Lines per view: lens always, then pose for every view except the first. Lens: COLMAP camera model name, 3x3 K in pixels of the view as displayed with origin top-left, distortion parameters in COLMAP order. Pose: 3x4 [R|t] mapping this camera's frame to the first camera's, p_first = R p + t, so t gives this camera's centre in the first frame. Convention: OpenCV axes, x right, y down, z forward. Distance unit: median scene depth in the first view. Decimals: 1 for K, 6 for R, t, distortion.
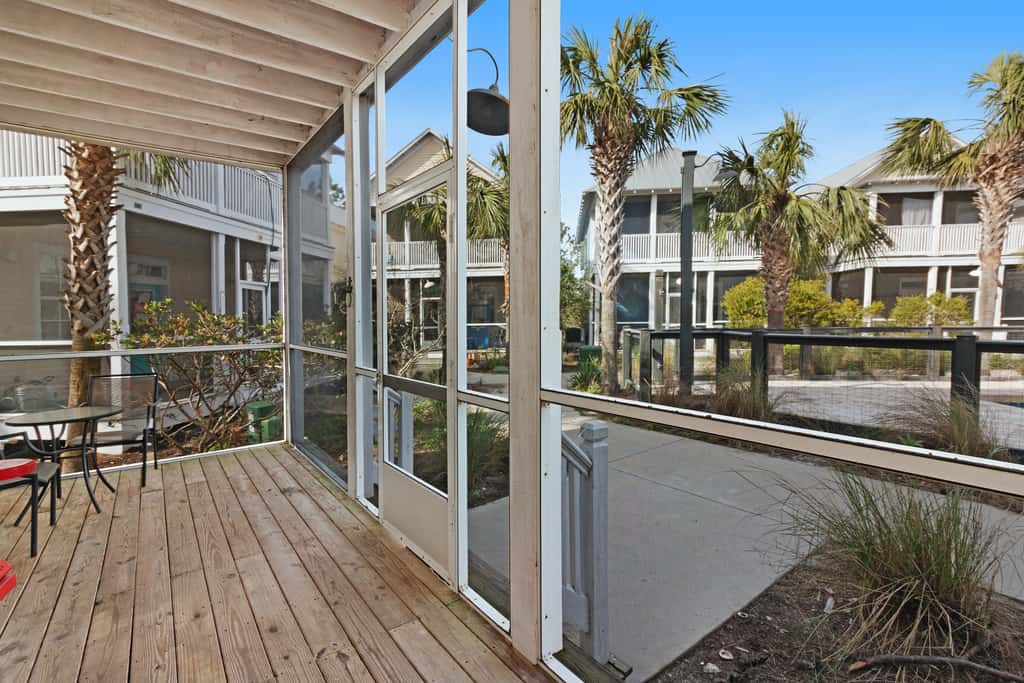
lens RADIAL K [[496.0, 0, 504.7], [0, 496.0, 346.9], [0, 0, 1]] dist [0.025878, -0.002935]
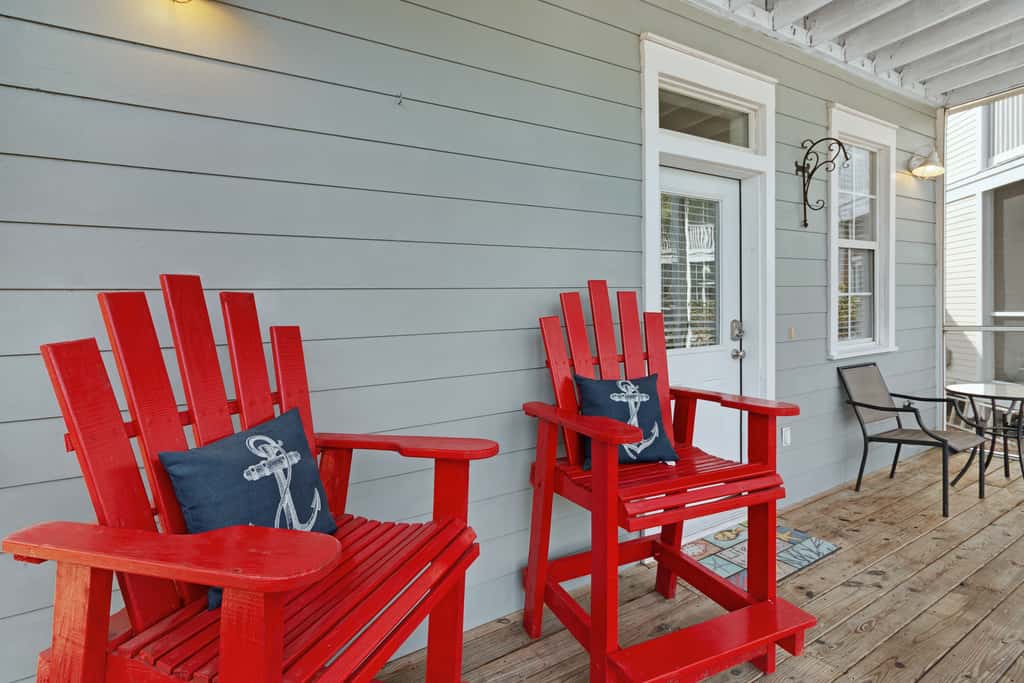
lens RADIAL K [[496.0, 0, 507.6], [0, 496.0, 335.3], [0, 0, 1]] dist [0.025878, -0.002935]
pose [[-0.077575, 0.056787, -0.995368, 0.214759], [-0.016095, 0.998175, 0.058201, -0.015343], [0.996857, 0.020535, -0.076520, 0.196615]]
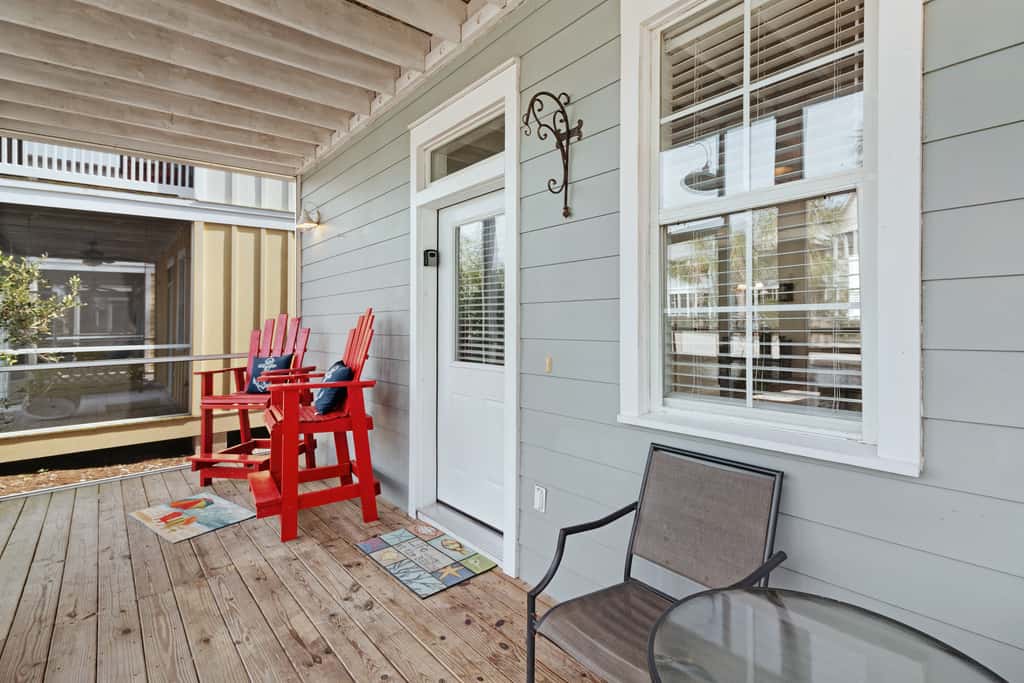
lens RADIAL K [[496.0, 0, 518.1], [0, 496.0, 321.5], [0, 0, 1]] dist [0.025878, -0.002935]
pose [[-0.996538, 0.027571, -0.078436, -1.110517], [0.023726, 0.998491, 0.049534, -0.096798], [0.079683, 0.047502, -0.995688, 1.919474]]
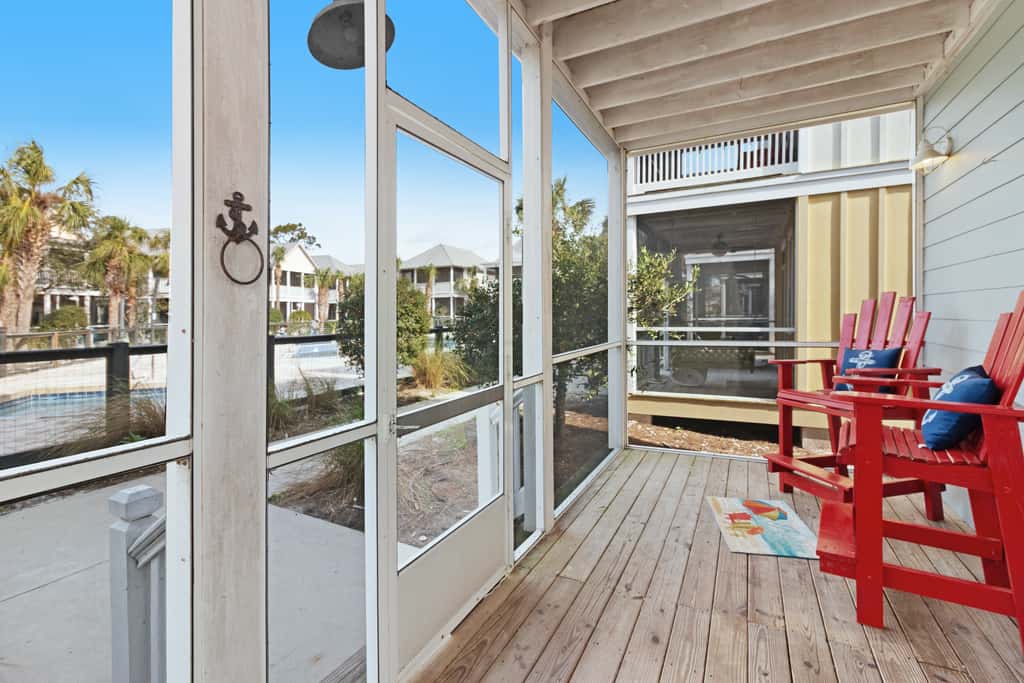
lens RADIAL K [[496.0, 0, 508.1], [0, 496.0, 314.5], [0, 0, 1]] dist [0.025878, -0.002935]
pose [[-0.479832, 0.021444, 0.877099, -1.090275], [0.065613, 0.997779, 0.011500, -0.075876], [-0.874904, 0.063067, -0.480173, 1.542867]]
